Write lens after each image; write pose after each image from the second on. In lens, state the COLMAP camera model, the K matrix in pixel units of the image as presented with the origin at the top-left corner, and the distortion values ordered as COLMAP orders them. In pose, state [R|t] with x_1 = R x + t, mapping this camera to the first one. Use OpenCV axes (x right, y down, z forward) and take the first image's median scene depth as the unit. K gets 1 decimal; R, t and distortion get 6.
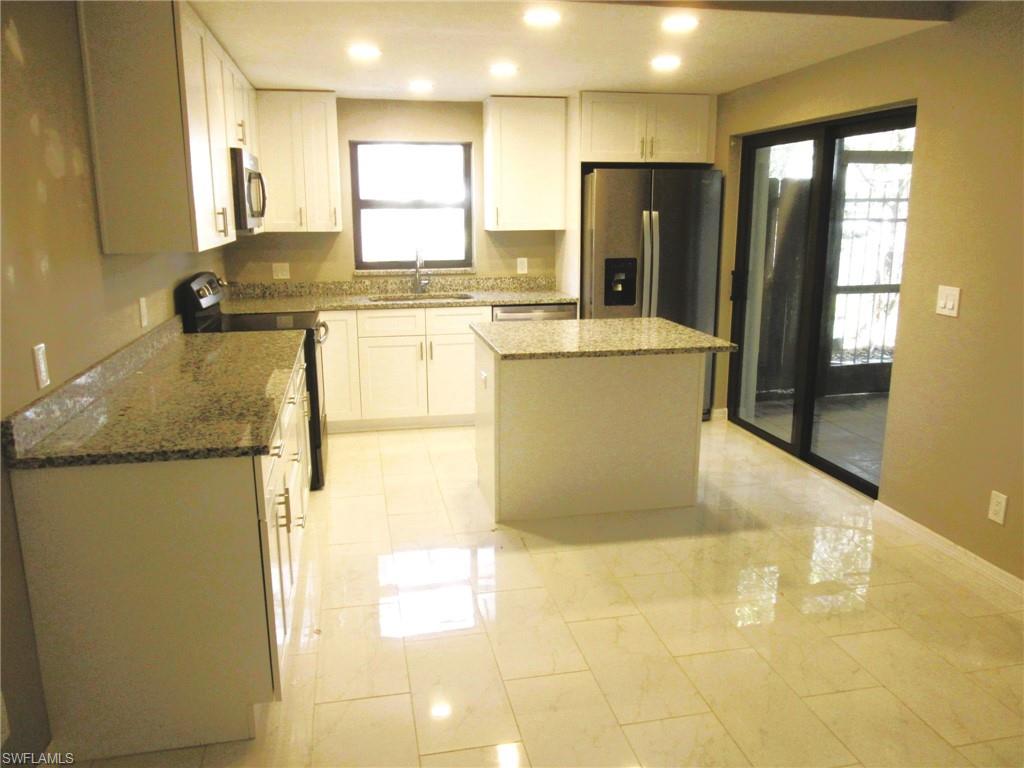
lens RADIAL K [[780.9, 0, 512.0], [0, 780.9, 384.0], [0, 0, 1]] dist [-0.002580, 0.003270]
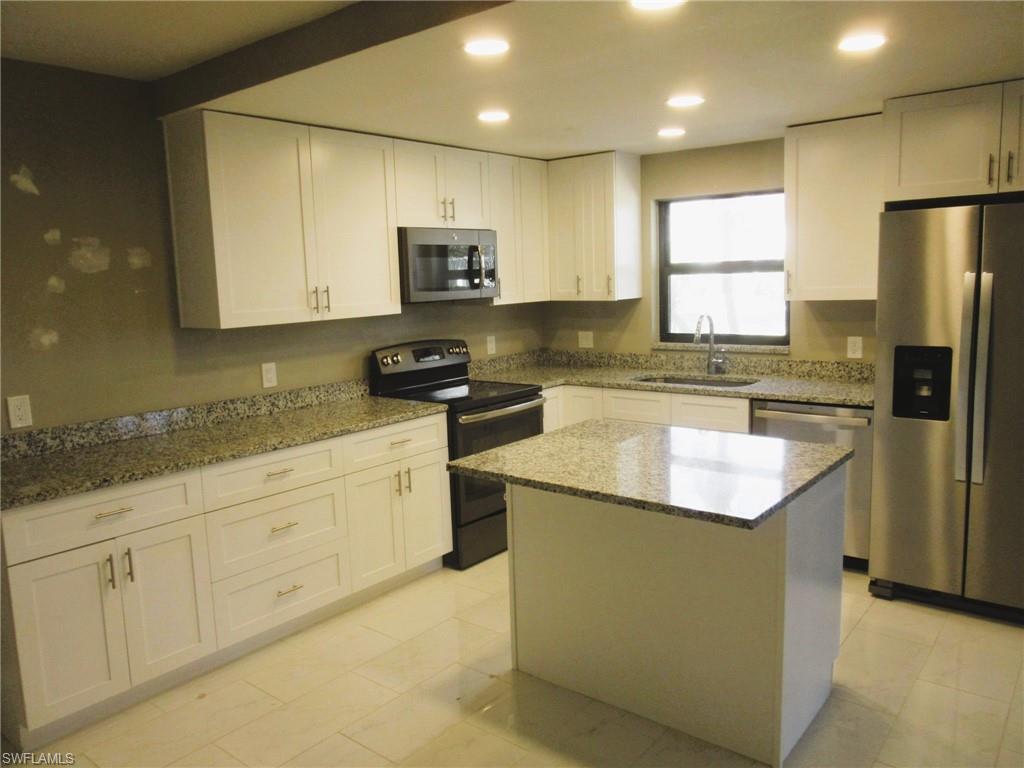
lens RADIAL K [[780.9, 0, 512.0], [0, 780.9, 384.0], [0, 0, 1]] dist [-0.002580, 0.003270]
pose [[0.634818, 0.091191, -0.767261, 0.389602], [-0.139063, 0.990280, 0.002639, -0.079680], [0.760044, 0.105023, 0.641329, 0.315052]]
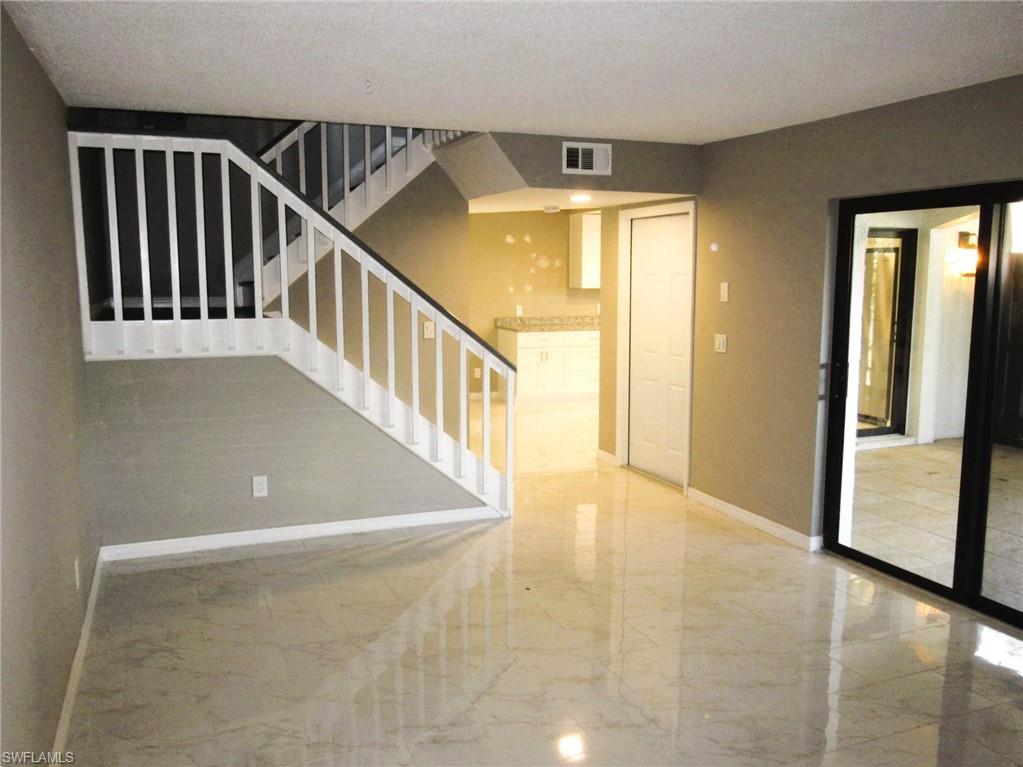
lens RADIAL K [[780.1, 0, 511.5], [0, 780.1, 383.5], [0, 0, 1]] dist [-0.002580, 0.003270]
pose [[0.196856, 0.140251, -0.970349, 1.502677], [-0.208755, 0.973017, 0.098286, -0.017679], [0.957950, 0.183217, 0.220822, 0.022780]]
